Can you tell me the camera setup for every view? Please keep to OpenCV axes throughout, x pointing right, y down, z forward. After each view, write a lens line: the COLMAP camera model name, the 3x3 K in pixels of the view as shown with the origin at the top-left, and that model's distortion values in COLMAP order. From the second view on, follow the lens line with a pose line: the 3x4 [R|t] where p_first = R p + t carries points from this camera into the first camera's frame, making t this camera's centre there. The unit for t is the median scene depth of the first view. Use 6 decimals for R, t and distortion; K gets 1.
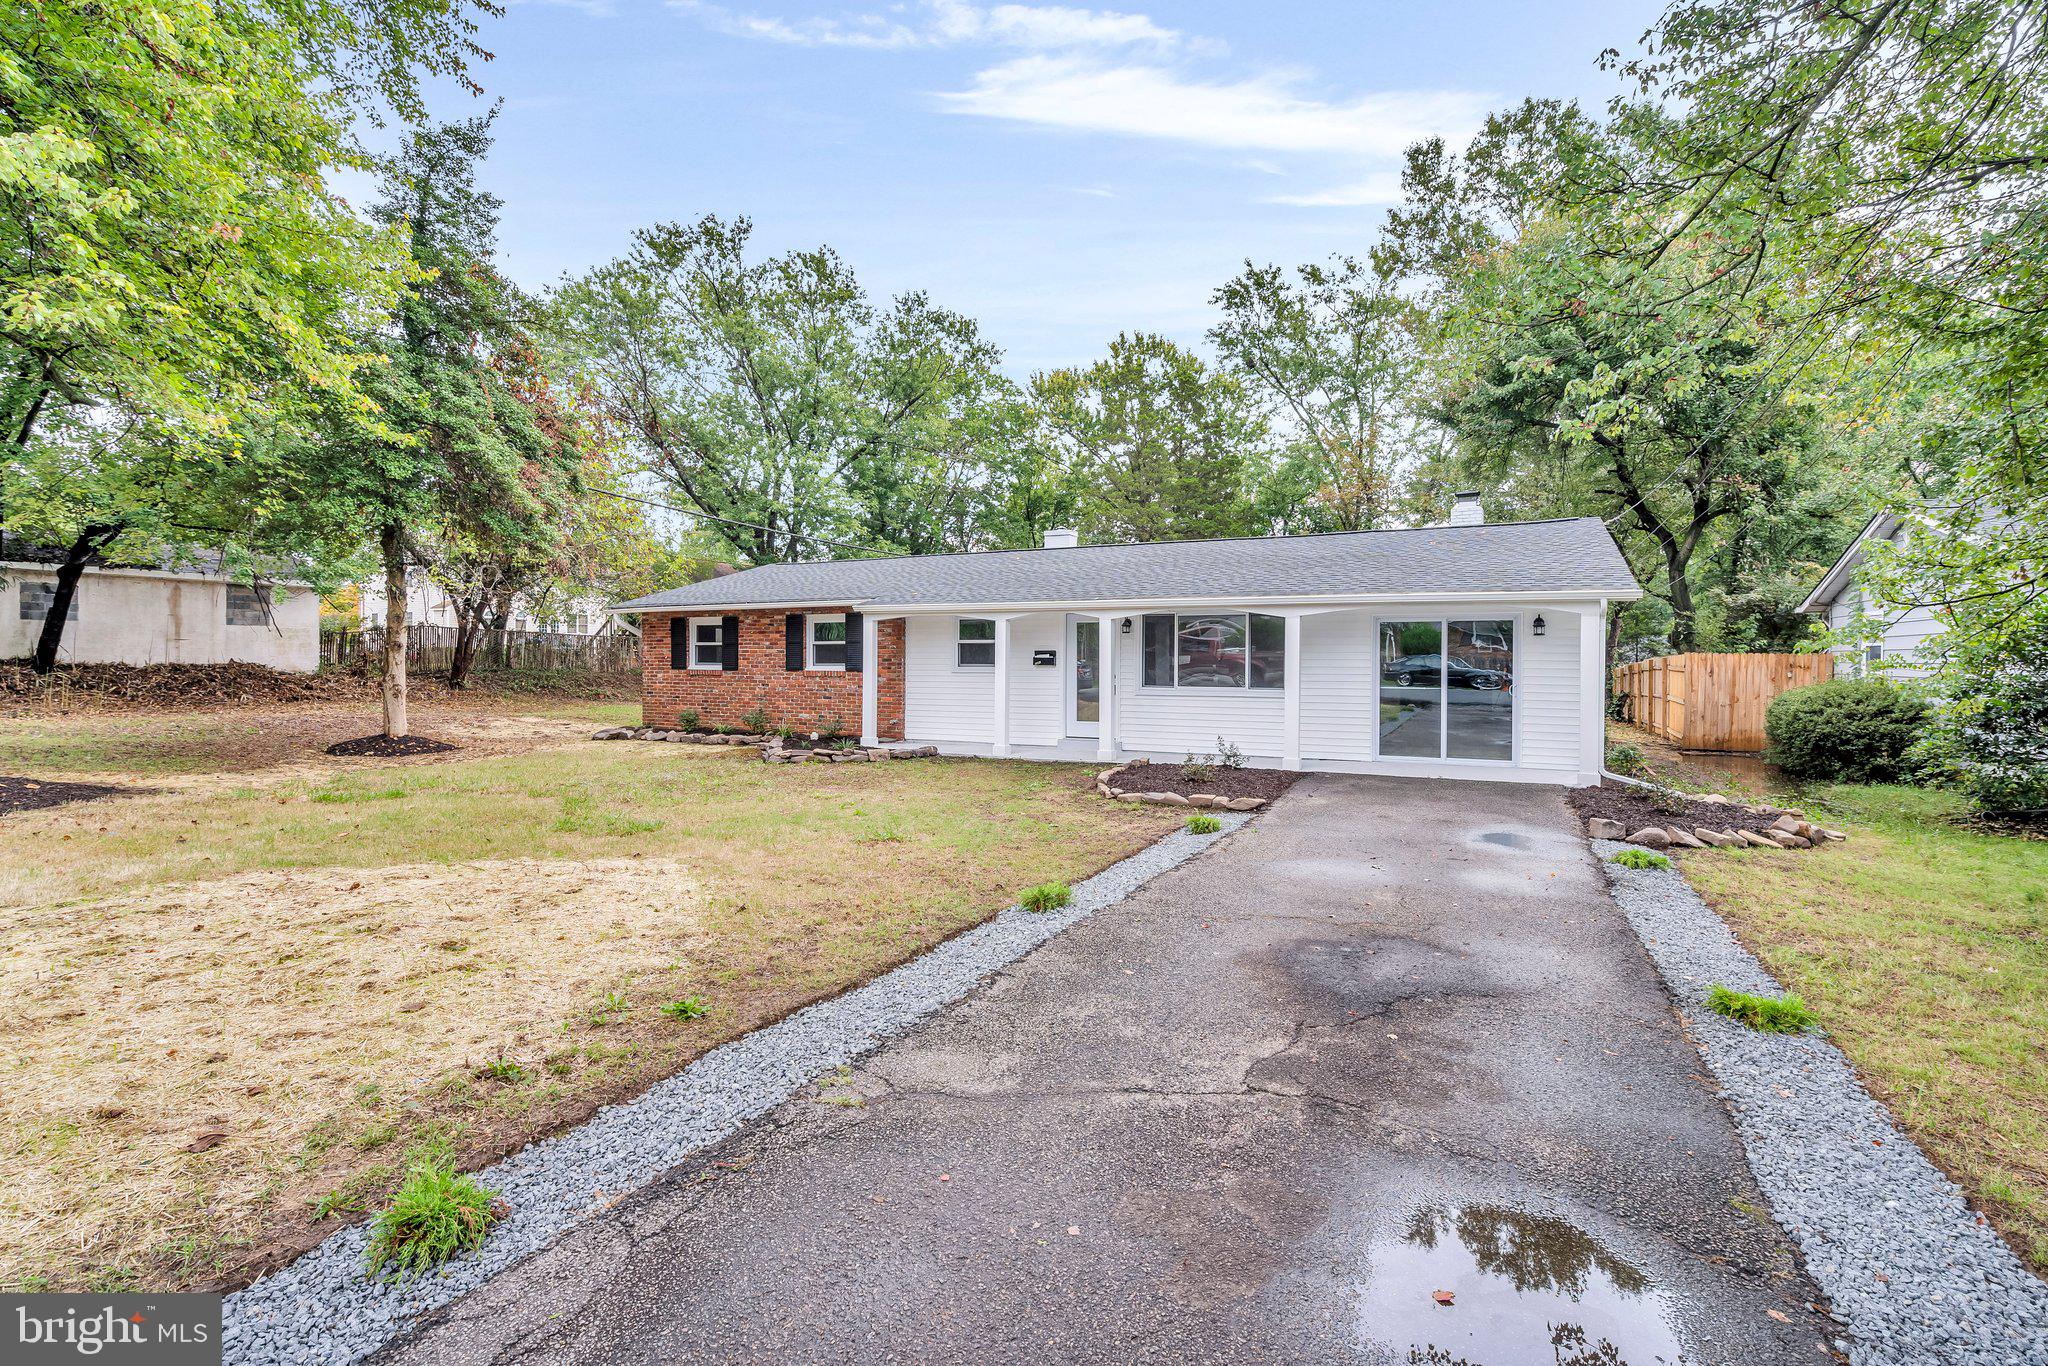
lens RADIAL K [[937.9, 0, 1022.2], [0, 937.9, 684.4], [0, 0, 1]] dist [-0.000508, 0.000059]
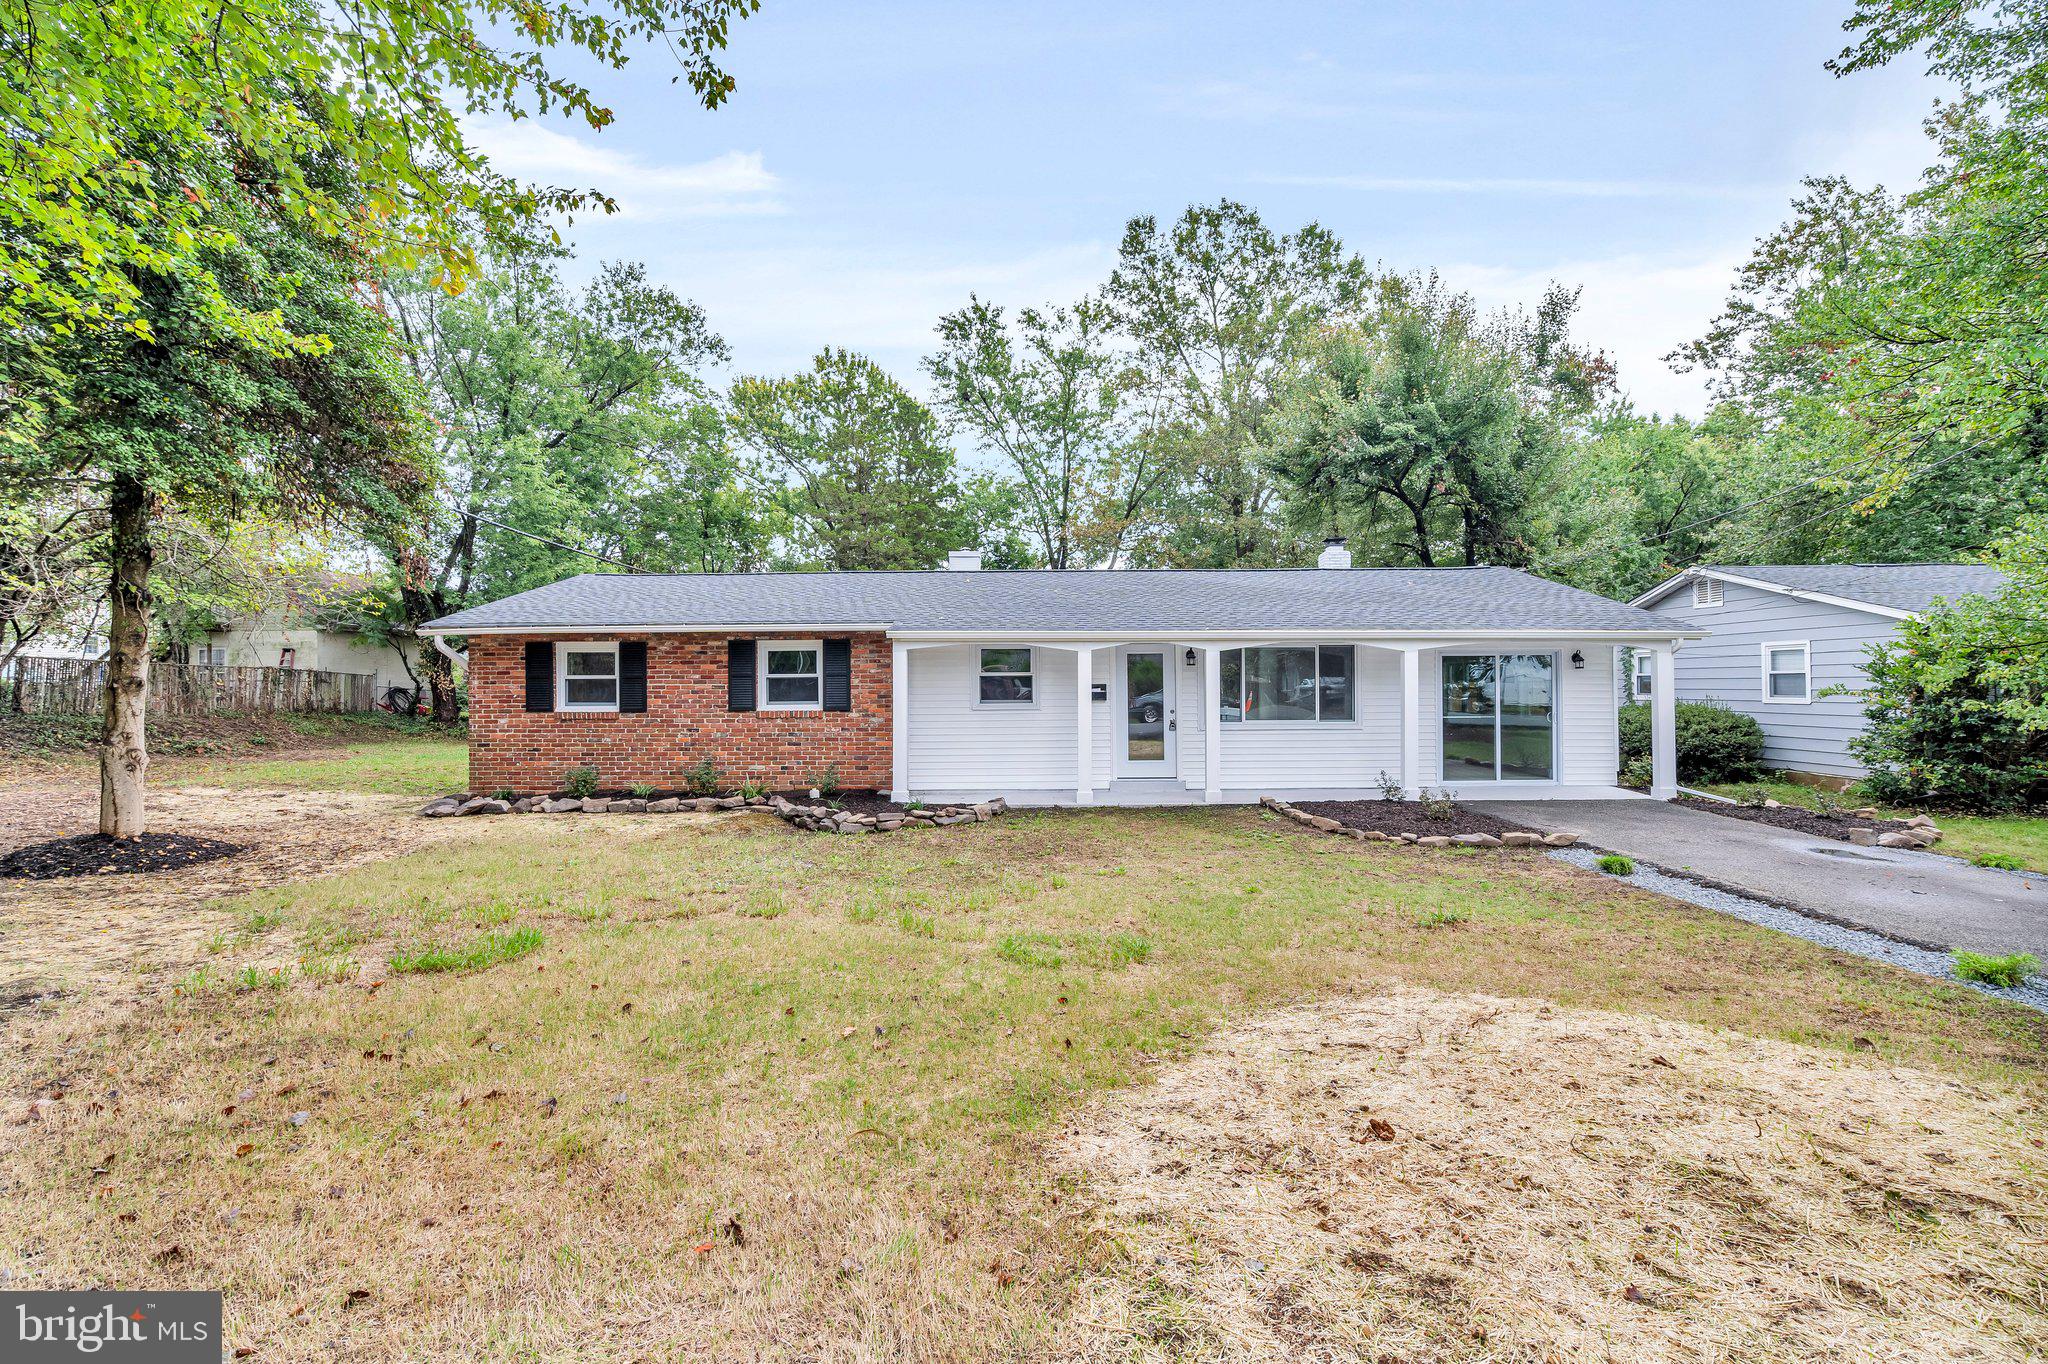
lens RADIAL K [[937.9, 0, 1022.2], [0, 937.9, 683.4], [0, 0, 1]] dist [-0.000508, 0.000059]
pose [[0.898509, -0.007917, 0.438884, -0.368674], [0.021081, 0.999462, -0.025130, -0.013008], [-0.438448, 0.031832, 0.898192, 0.183762]]
